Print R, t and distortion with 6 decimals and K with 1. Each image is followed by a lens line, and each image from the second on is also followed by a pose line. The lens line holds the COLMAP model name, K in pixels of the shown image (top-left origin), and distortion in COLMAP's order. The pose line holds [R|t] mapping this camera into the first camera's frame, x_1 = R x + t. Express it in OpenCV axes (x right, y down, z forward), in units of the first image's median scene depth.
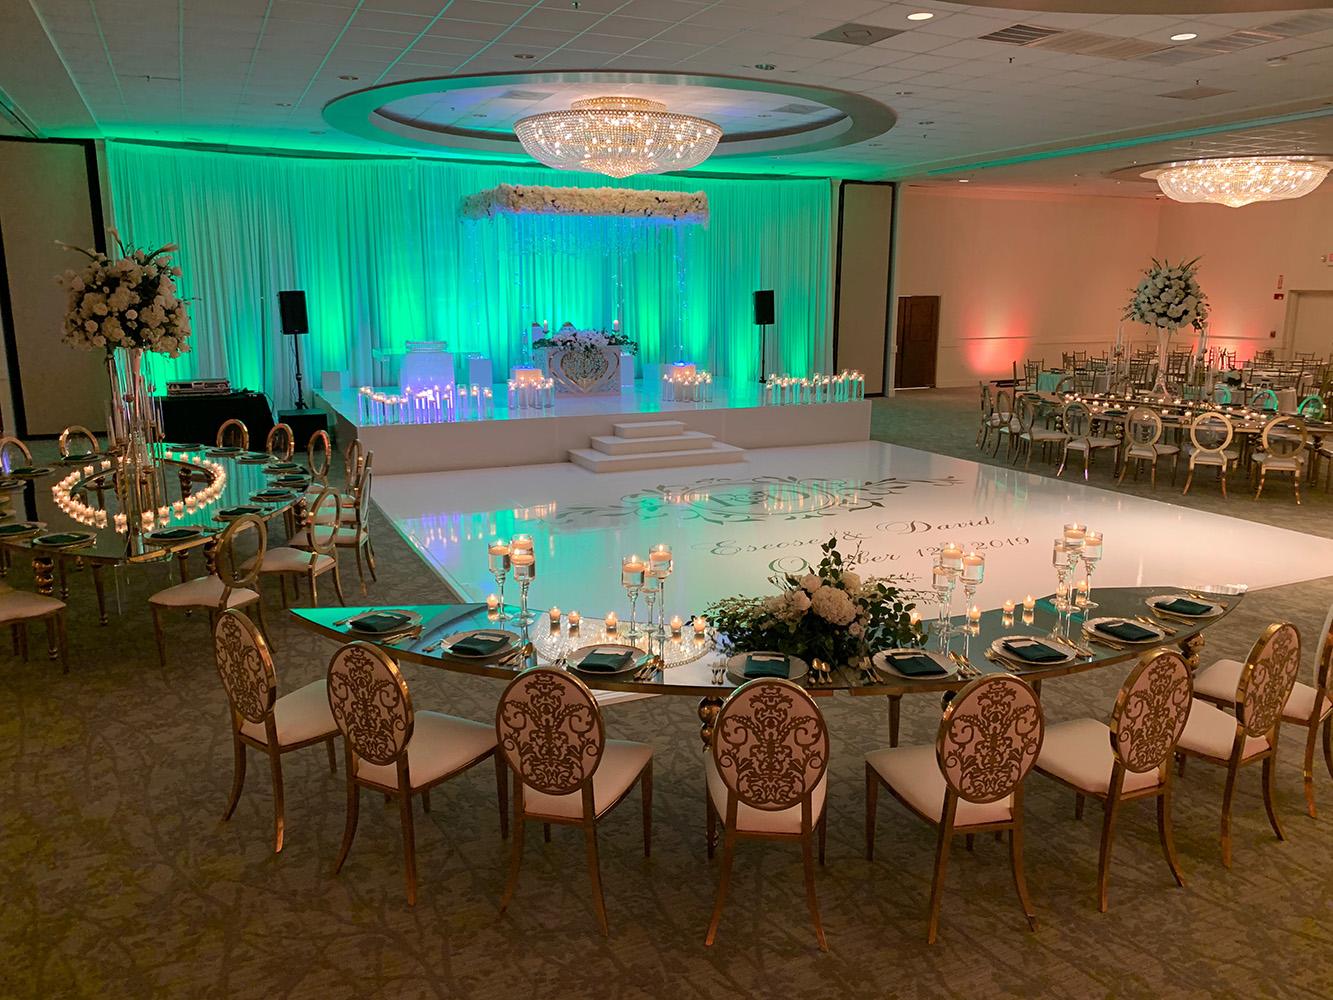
lens RADIAL K [[1019.1, 0, 666.5], [0, 1019.1, 500.0], [0, 0, 1]] dist [0.048592, -0.087989]
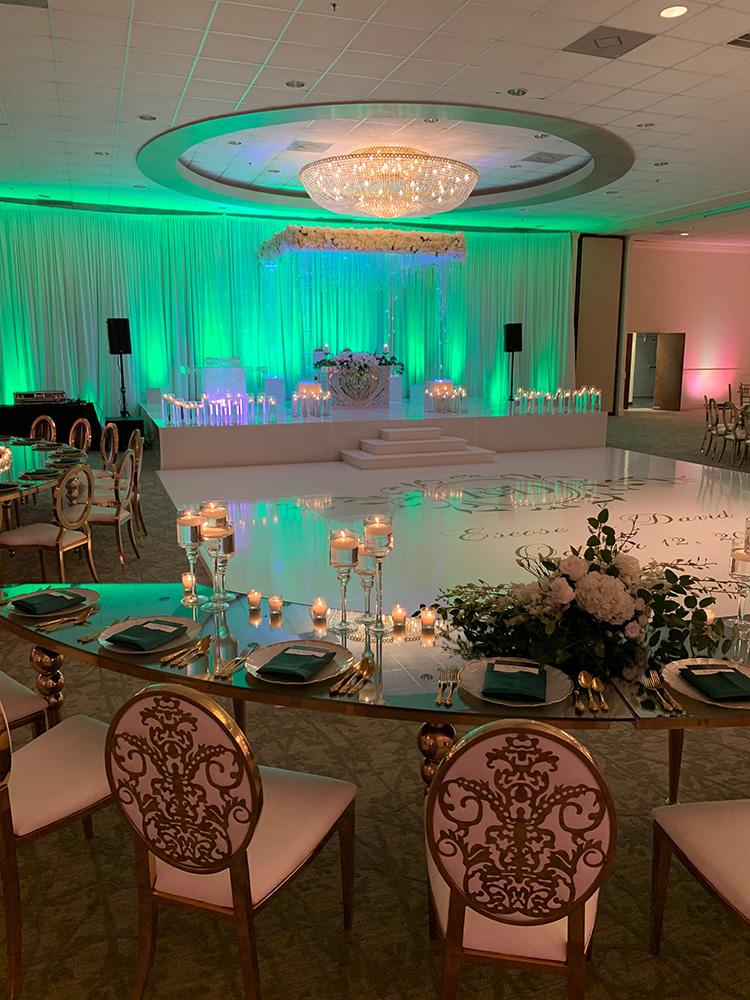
lens RADIAL K [[764.5, 0, 369.3], [0, 764.5, 496.2], [0, 0, 1]] dist [0.048592, -0.087989]
pose [[0.996113, 0.014612, -0.086868, 0.036692], [-0.015694, 0.999807, -0.011794, 0.035606], [0.086679, 0.013111, 0.996150, 0.396091]]
